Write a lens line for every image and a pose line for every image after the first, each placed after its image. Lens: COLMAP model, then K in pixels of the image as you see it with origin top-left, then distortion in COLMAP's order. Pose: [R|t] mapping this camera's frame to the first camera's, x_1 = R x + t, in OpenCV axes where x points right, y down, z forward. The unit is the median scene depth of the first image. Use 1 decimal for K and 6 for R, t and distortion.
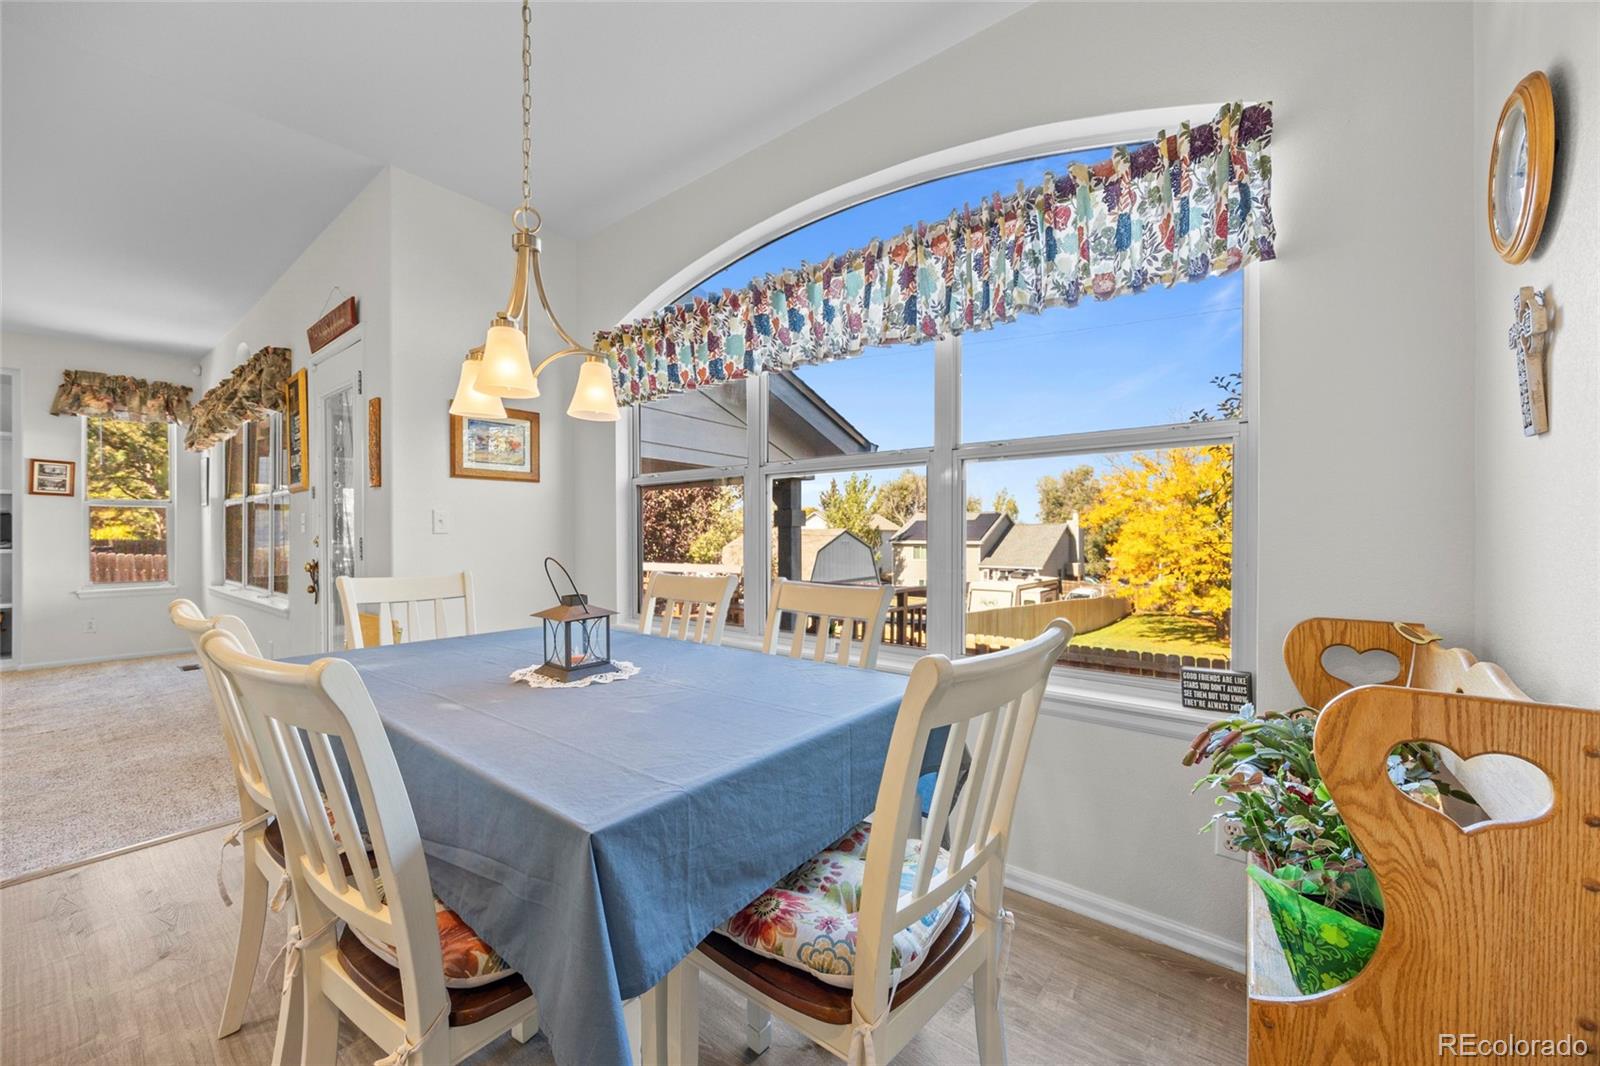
lens RADIAL K [[612.3, 0, 800.0], [0, 612.3, 533.0], [0, 0, 1]] dist [0.000688, 0.000048]
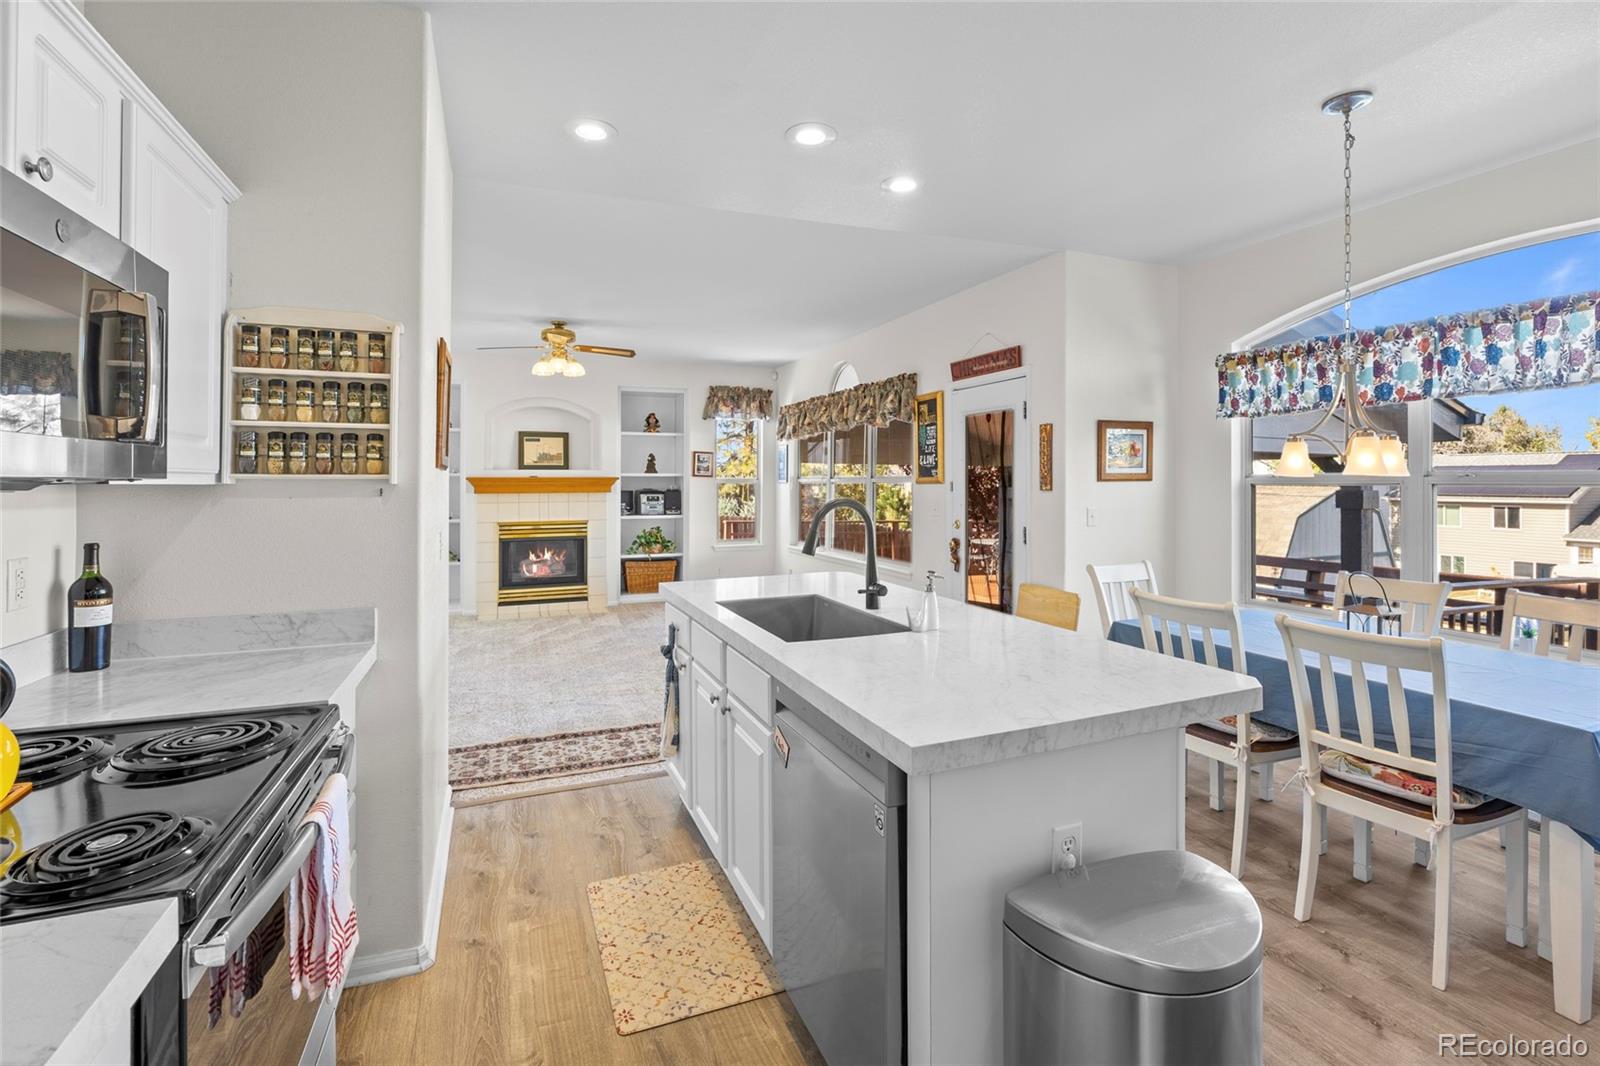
lens RADIAL K [[737.4, 0, 801.6], [0, 737.4, 480.1], [0, 0, 1]] dist [0.000189, 0.000491]
pose [[0.872084, -0.000350, -0.489357, -0.350860], [-0.000284, 0.999999, -0.001220, -0.090063], [0.489357, 0.001203, 0.872083, -0.615508]]
